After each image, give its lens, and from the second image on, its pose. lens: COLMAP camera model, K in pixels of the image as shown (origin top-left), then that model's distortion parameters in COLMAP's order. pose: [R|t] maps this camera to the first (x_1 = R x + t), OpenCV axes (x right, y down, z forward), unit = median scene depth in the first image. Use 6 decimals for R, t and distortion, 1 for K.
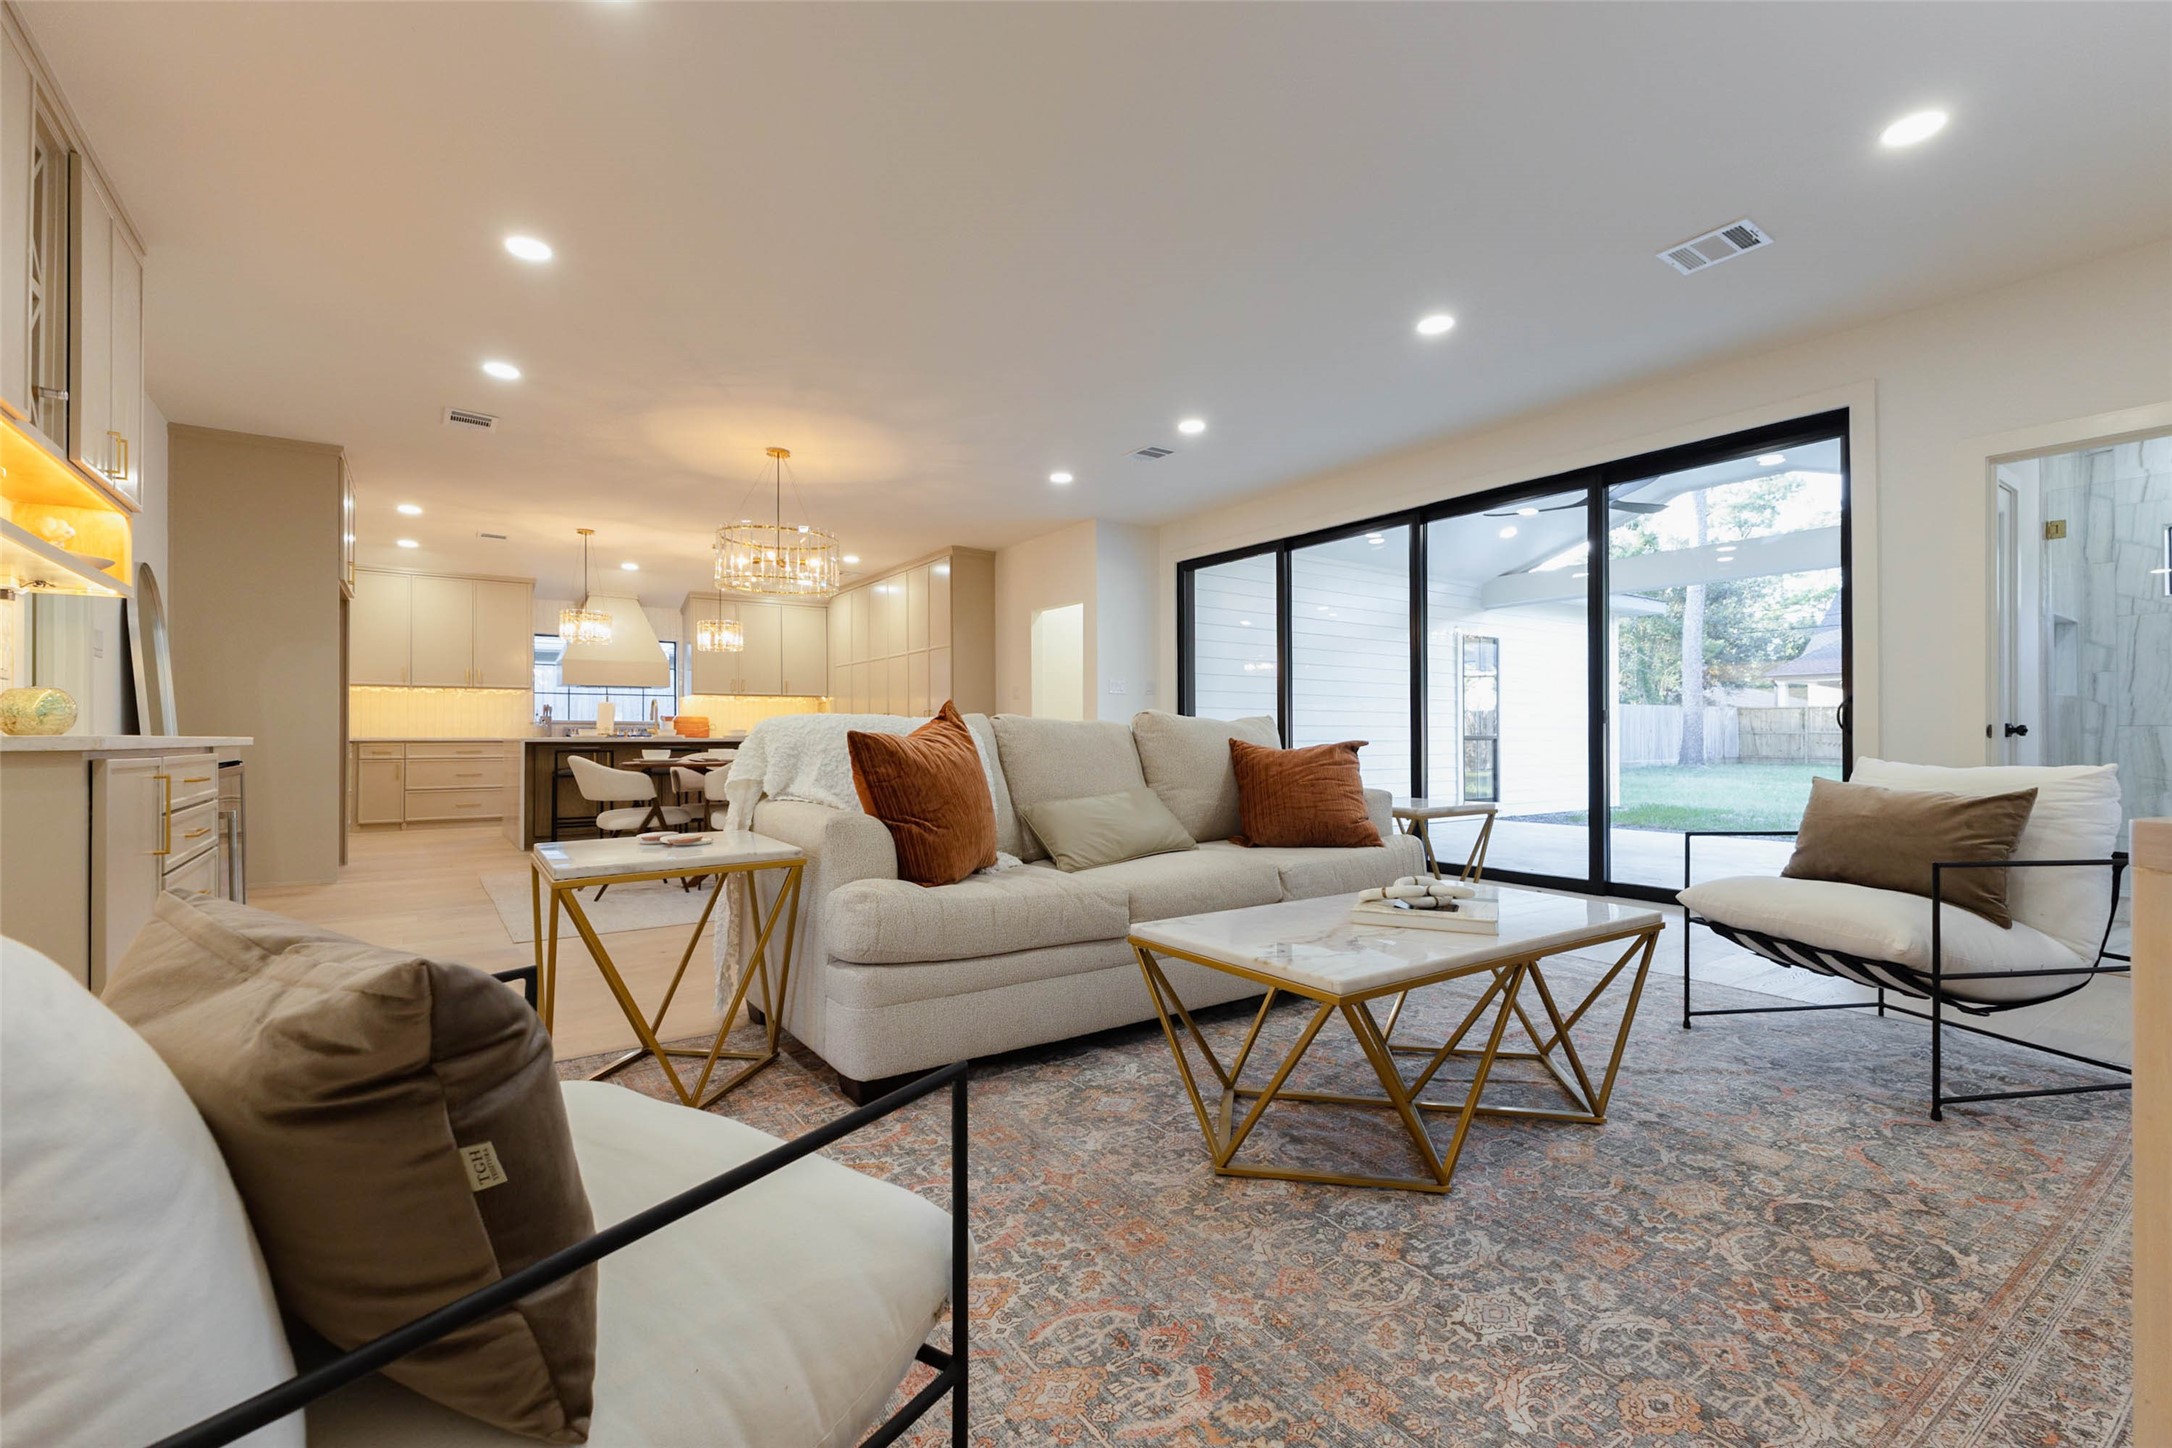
lens RADIAL K [[946.8, 0, 1084.3], [0, 946.8, 730.4], [0, 0, 1]] dist [0.011402, -0.006086]
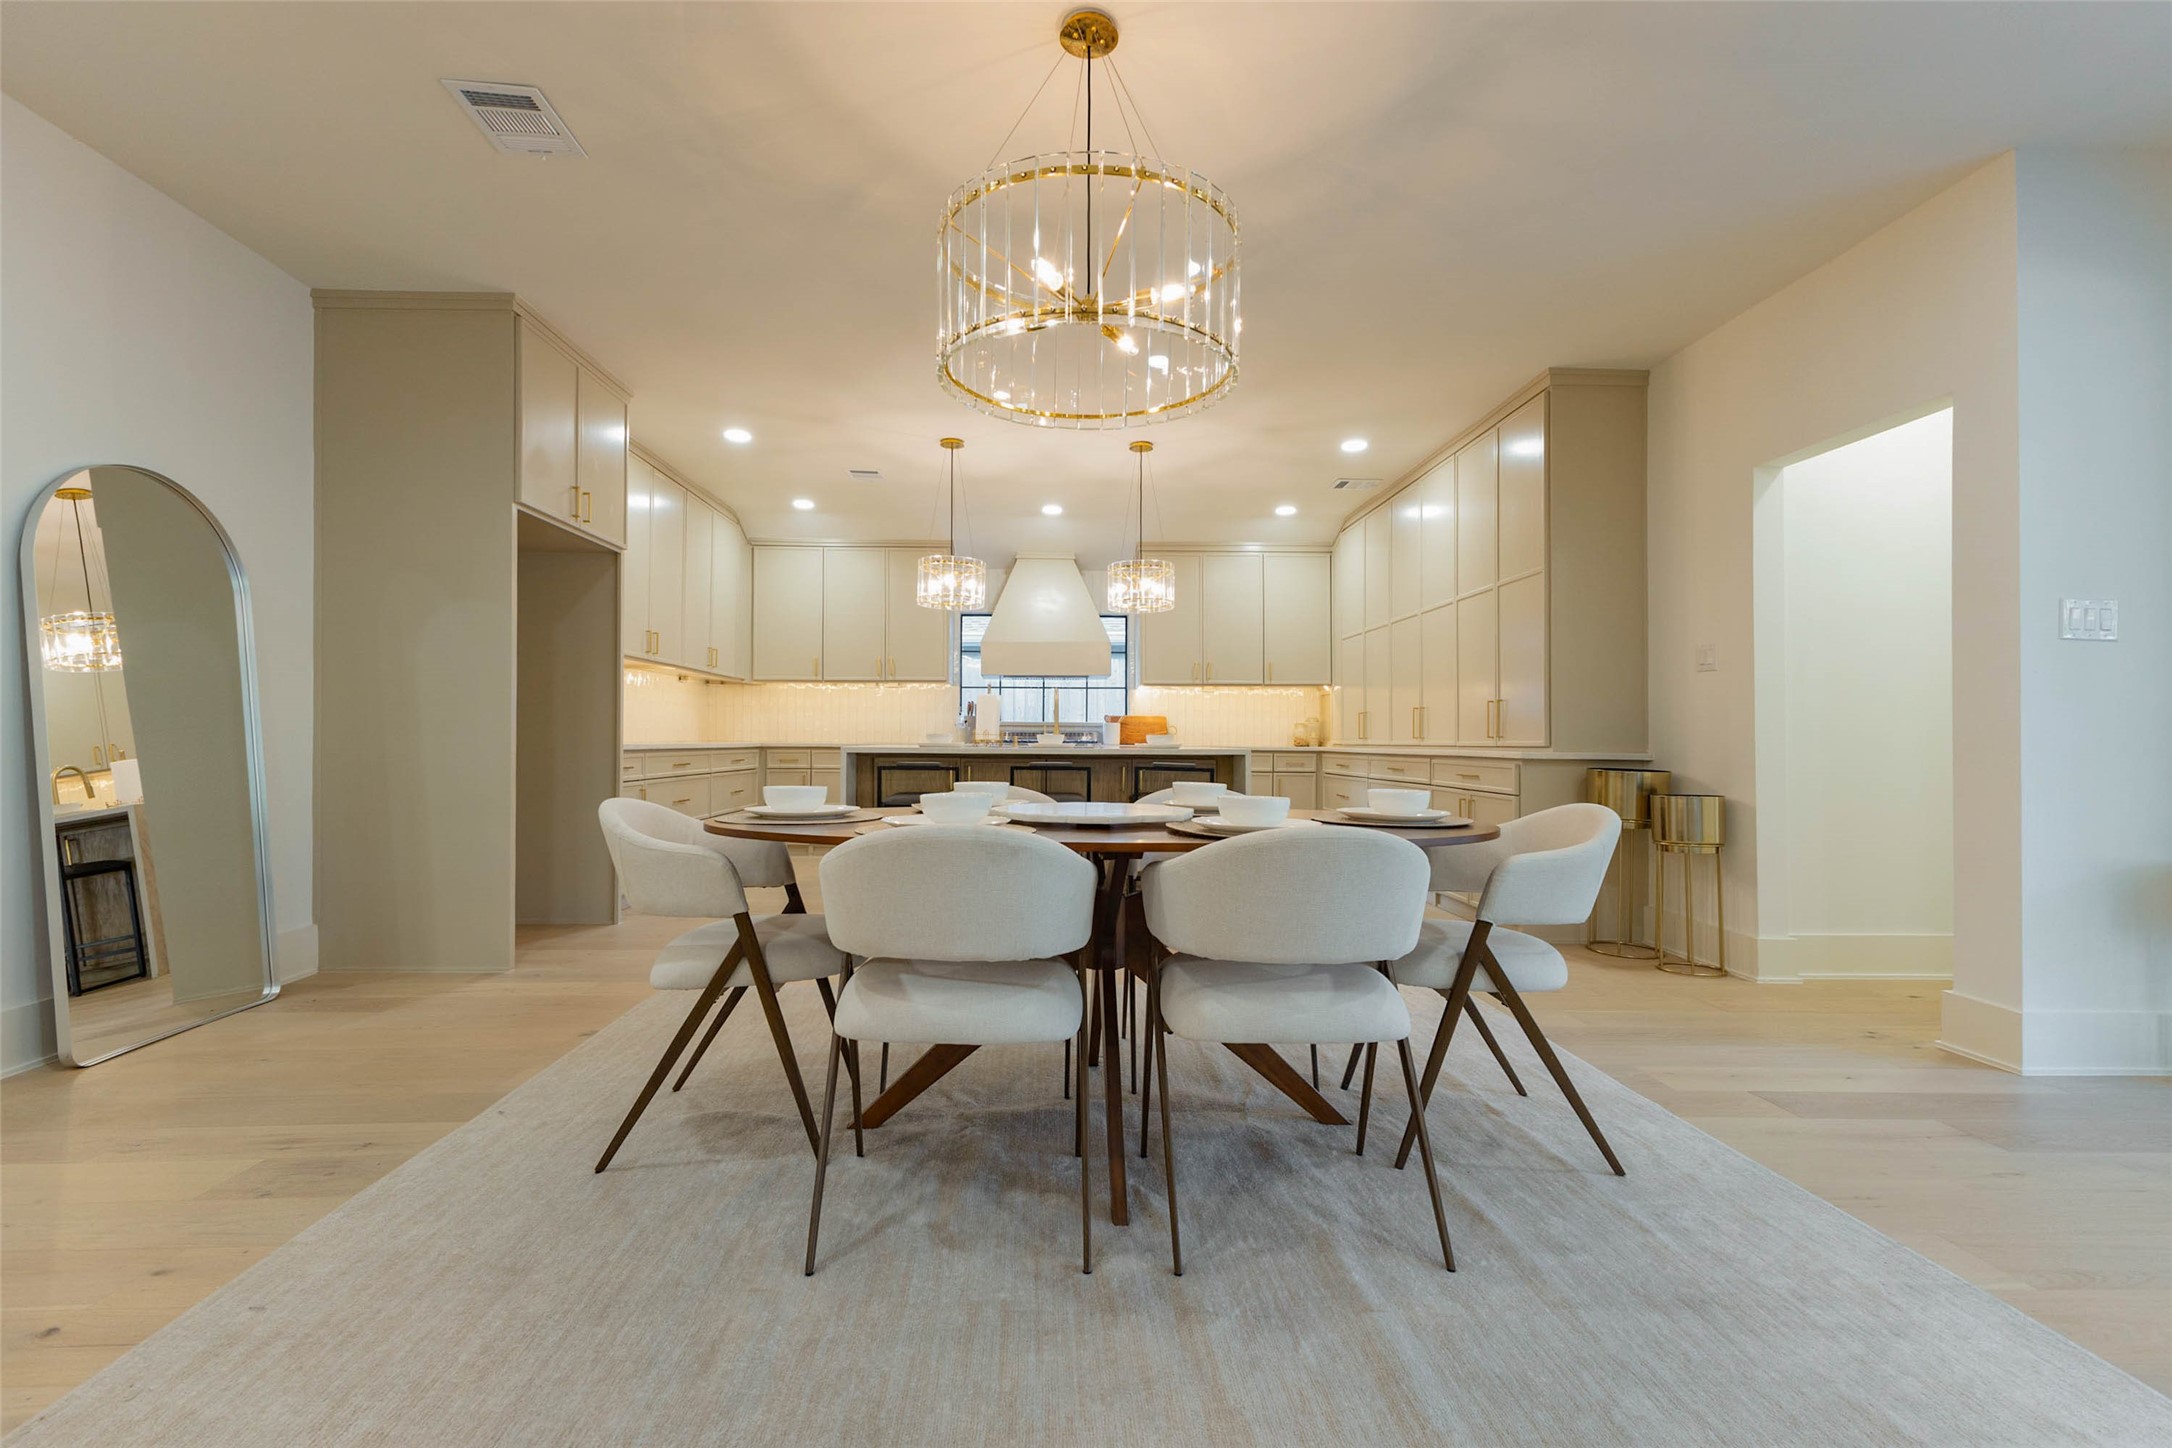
lens RADIAL K [[957.0, 0, 1071.7], [0, 957.0, 725.0], [0, 0, 1]] dist [0.011947, -0.000143]
pose [[0.833943, -0.000066, -0.551850, -0.120648], [-0.003881, 0.999975, -0.005984, -0.006910], [0.551836, 0.007132, 0.833922, 0.758668]]
